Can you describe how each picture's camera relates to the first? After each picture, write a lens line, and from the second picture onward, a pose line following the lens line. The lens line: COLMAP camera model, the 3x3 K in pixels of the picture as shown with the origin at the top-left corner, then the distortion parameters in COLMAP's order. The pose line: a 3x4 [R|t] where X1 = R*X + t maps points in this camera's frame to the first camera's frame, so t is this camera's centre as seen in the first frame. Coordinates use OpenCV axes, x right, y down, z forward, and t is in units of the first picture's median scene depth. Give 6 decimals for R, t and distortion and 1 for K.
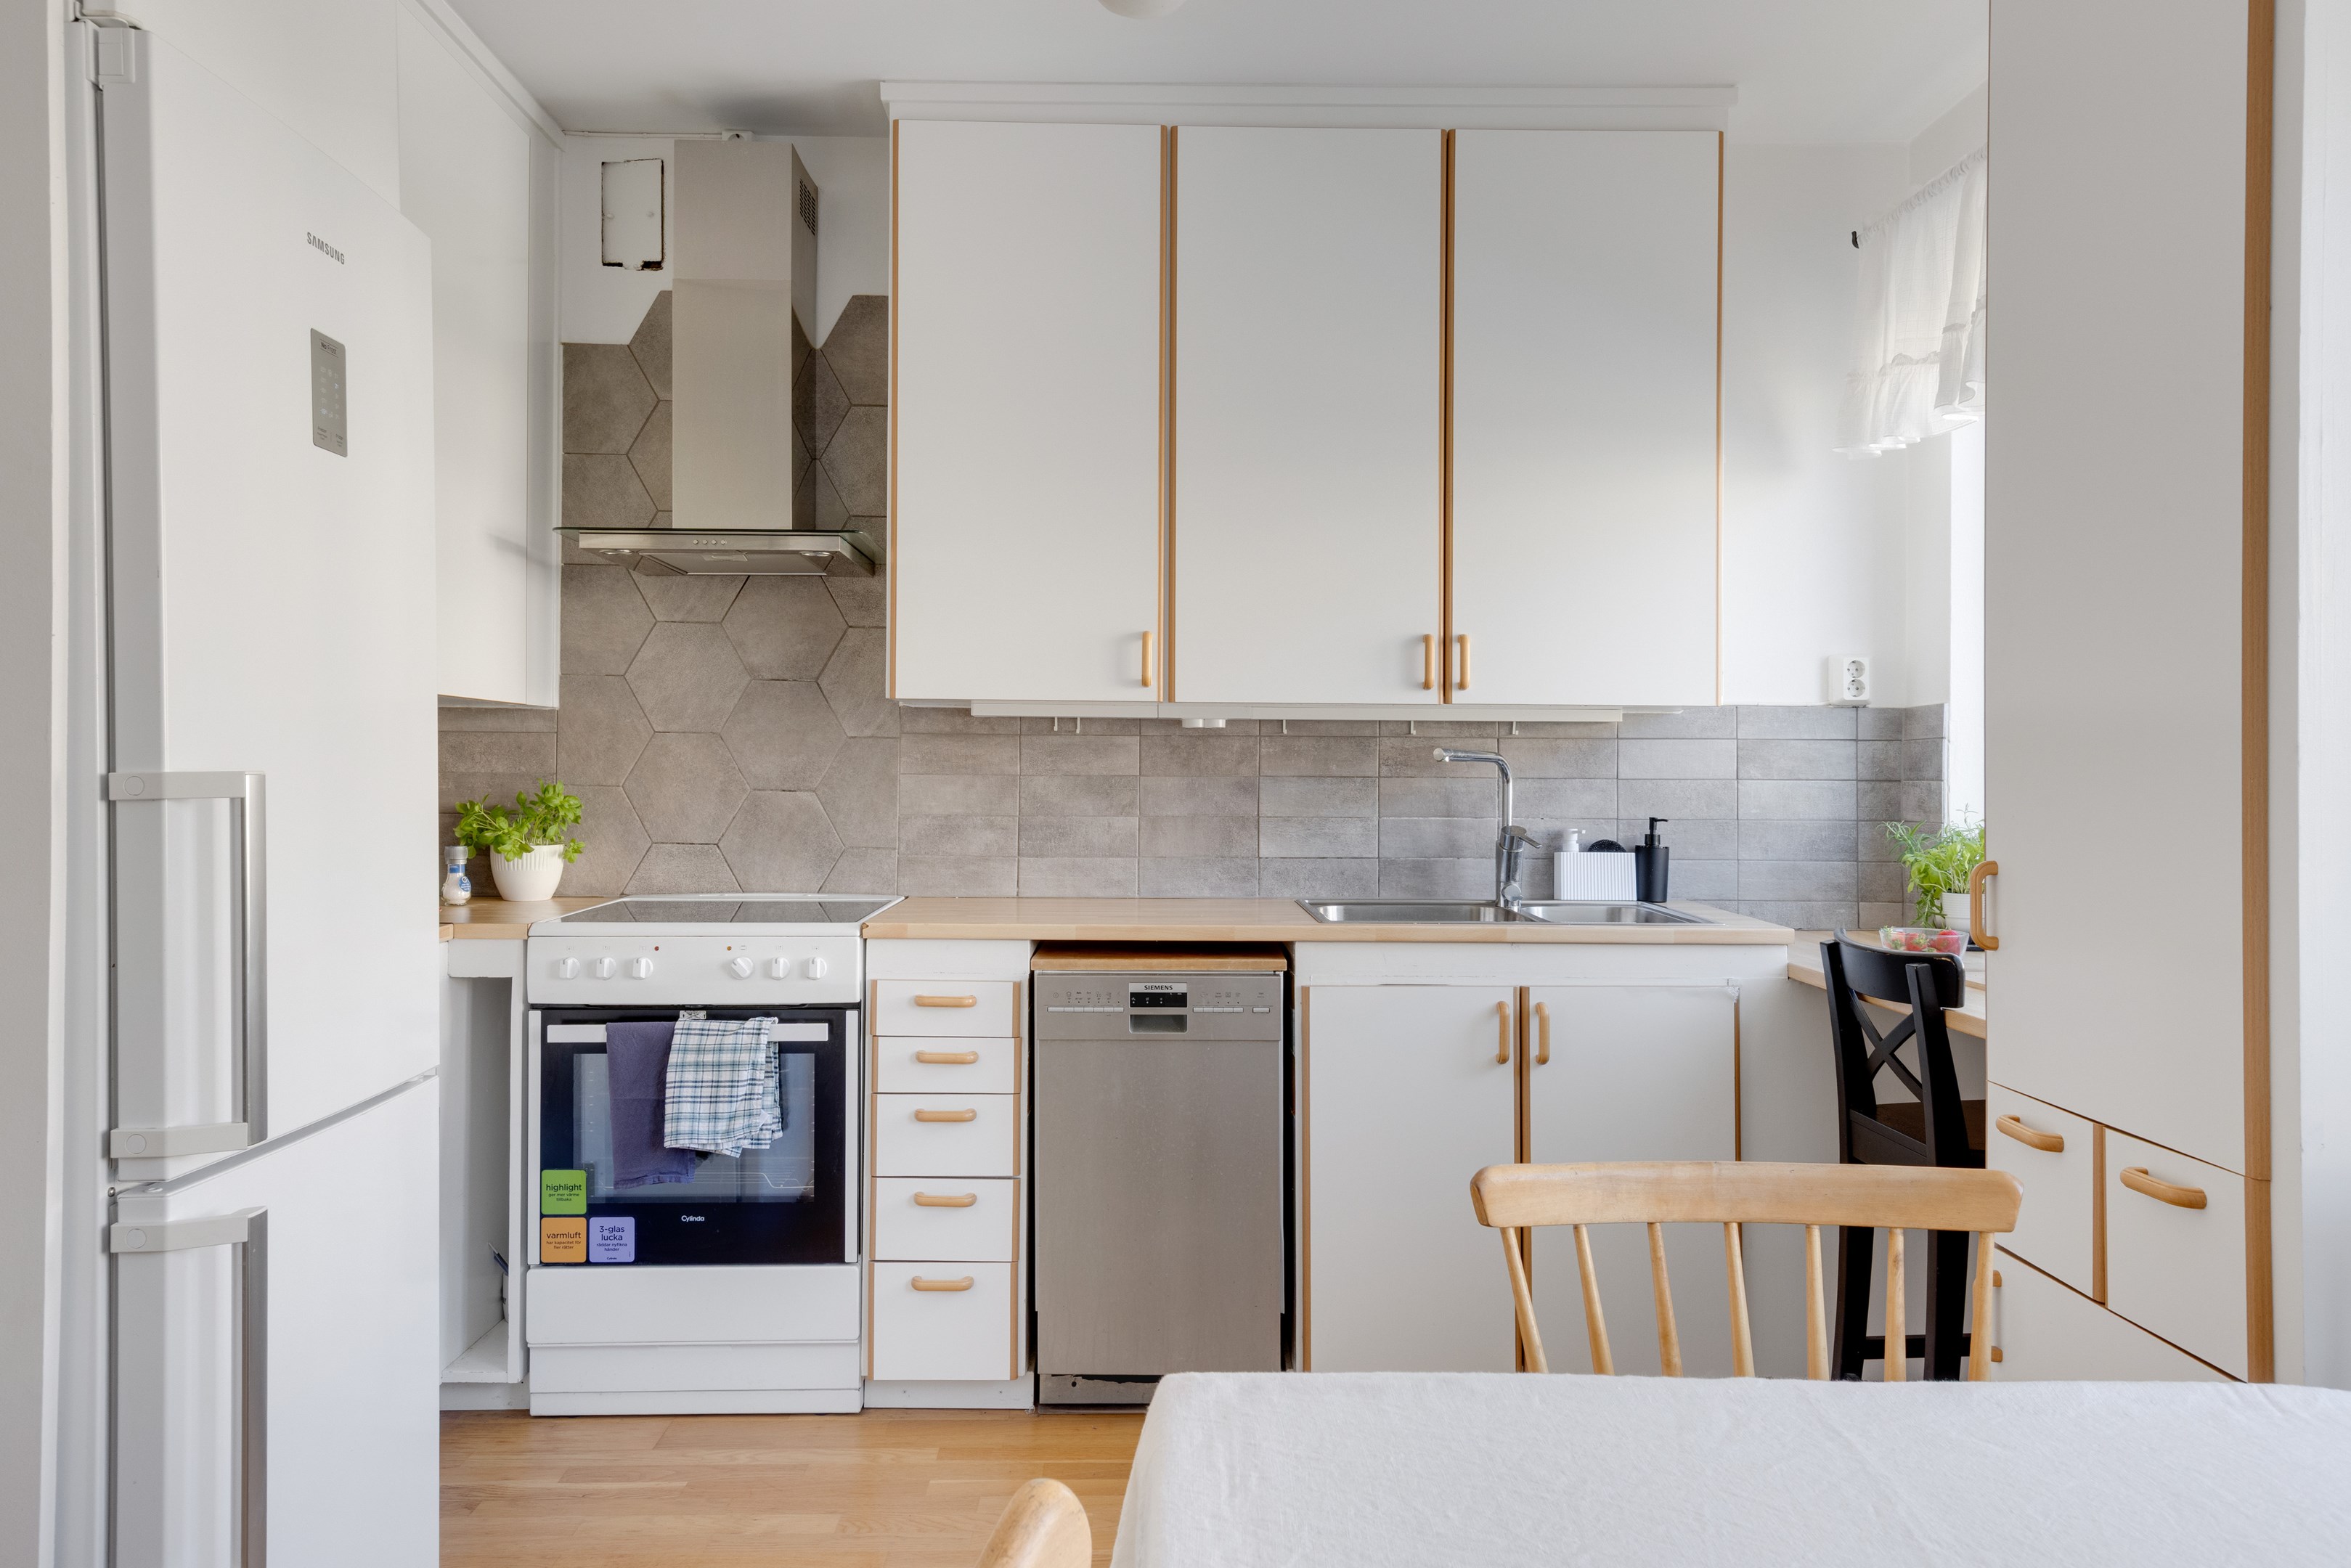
lens RADIAL K [[1671.1, 0, 1171.2], [0, 1671.1, 742.4], [0, 0, 1]] dist [0.032382, 0.002208]
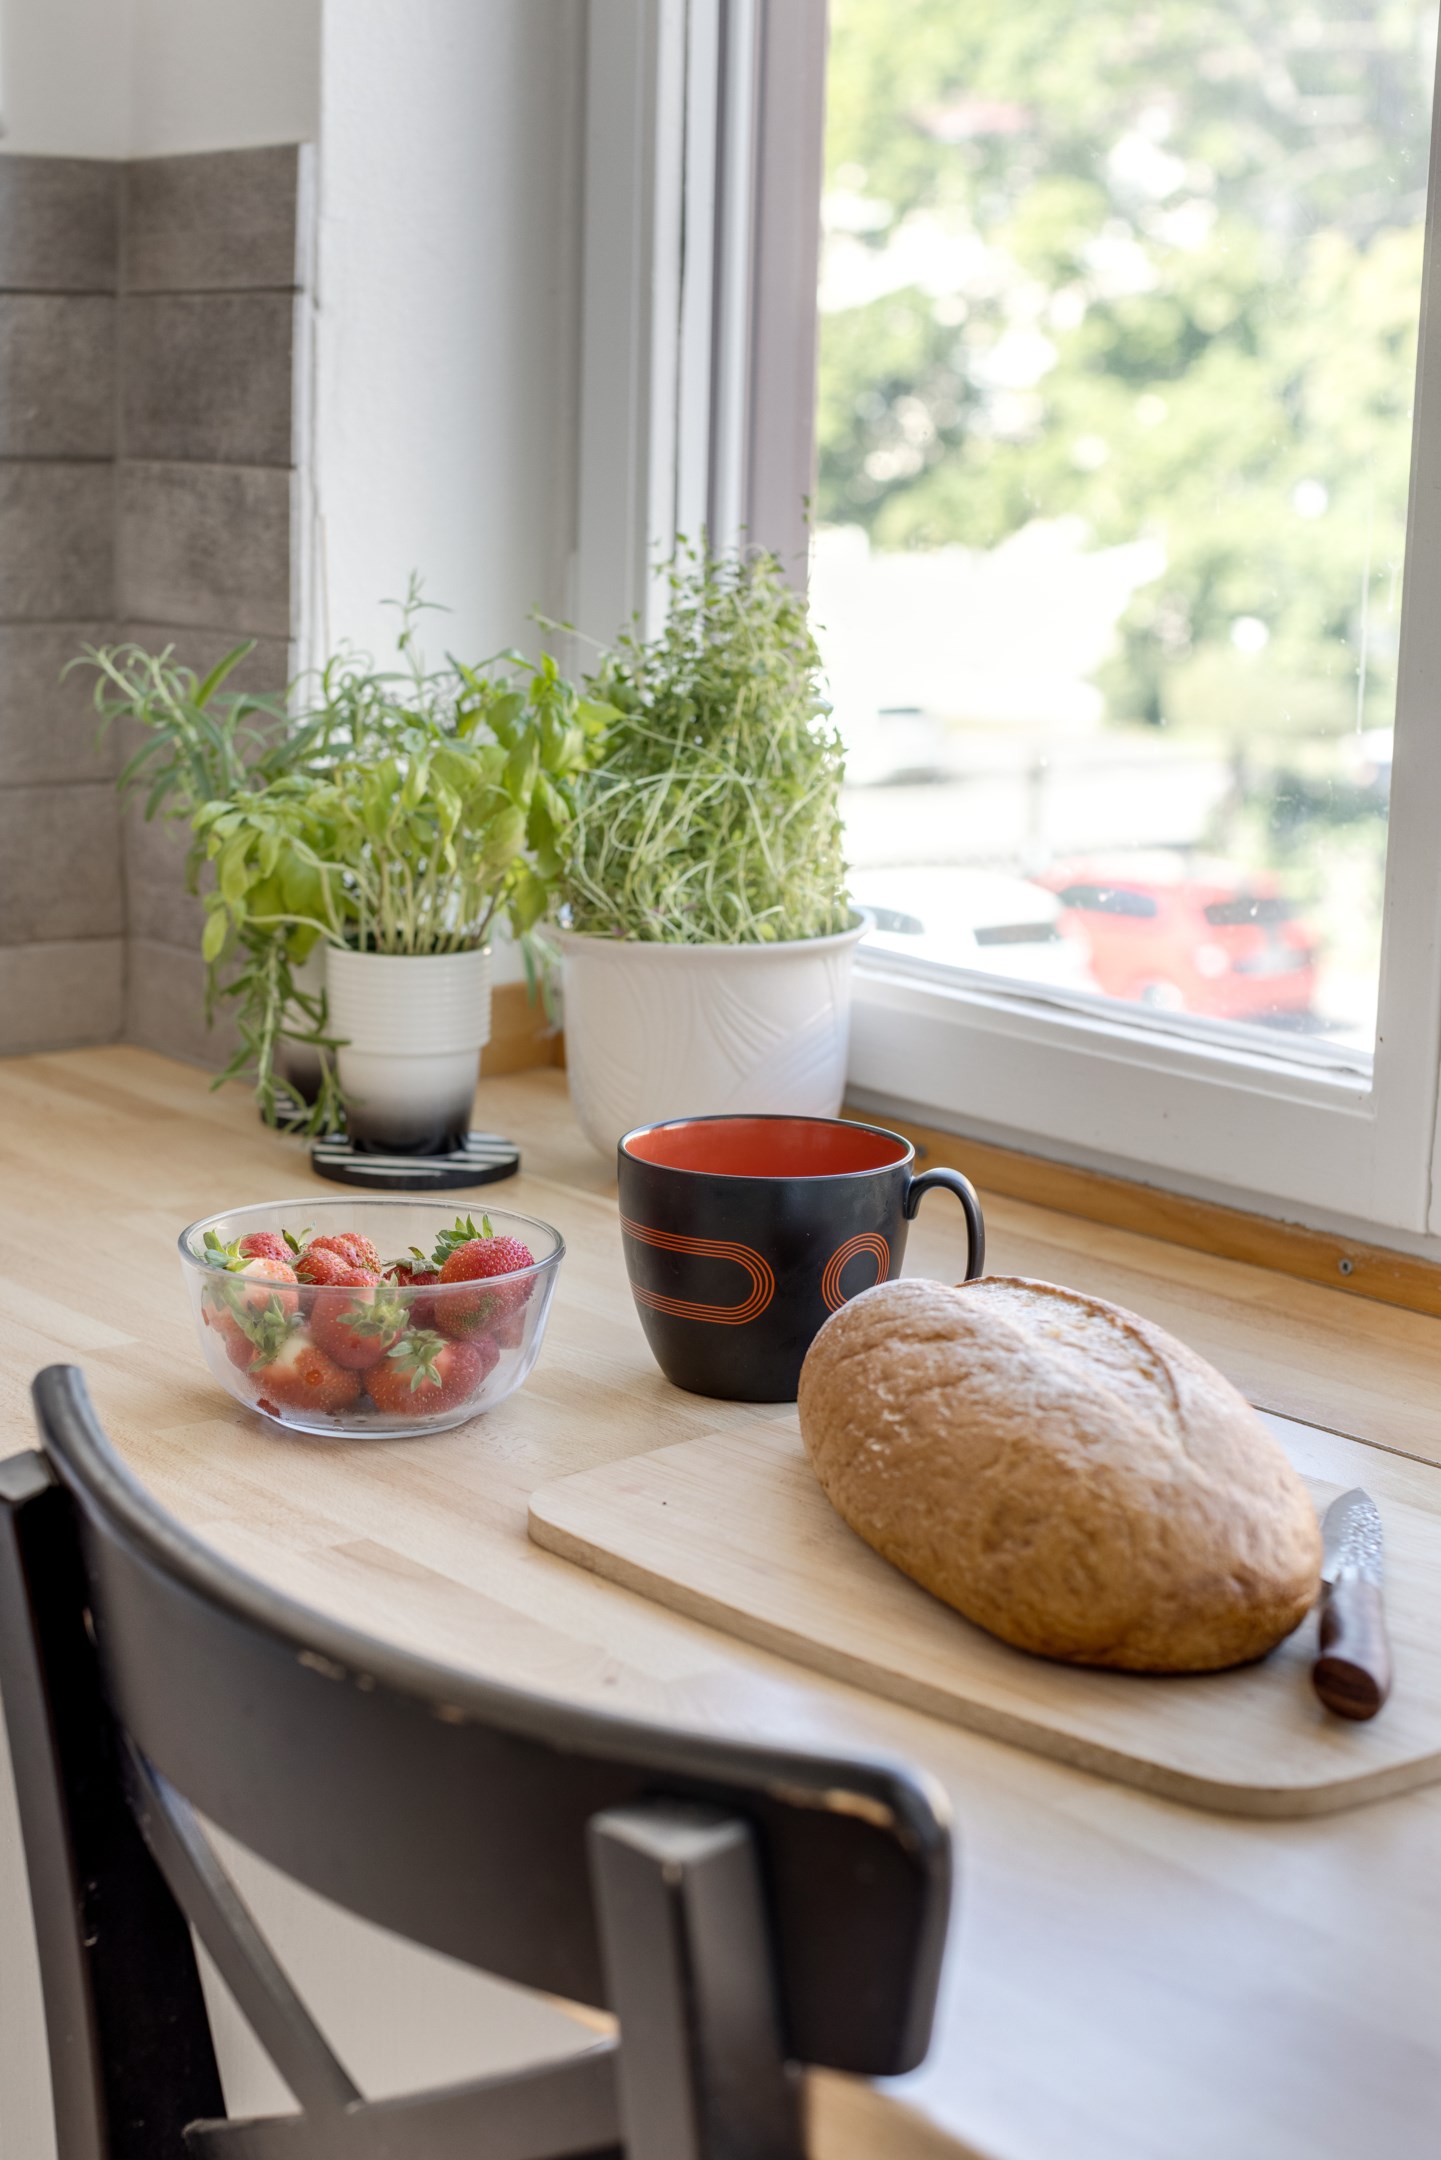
lens RADIAL K [[3607.3, 0, 652.9], [0, 3607.3, 1081.6], [0, 0, 1]] dist [-0.007308, -0.035851]
pose [[0.802815, -0.106221, 0.586690, 0.189220], [-0.025456, 0.976999, 0.211721, -0.002465], [-0.595684, -0.184907, 0.781645, 0.562142]]
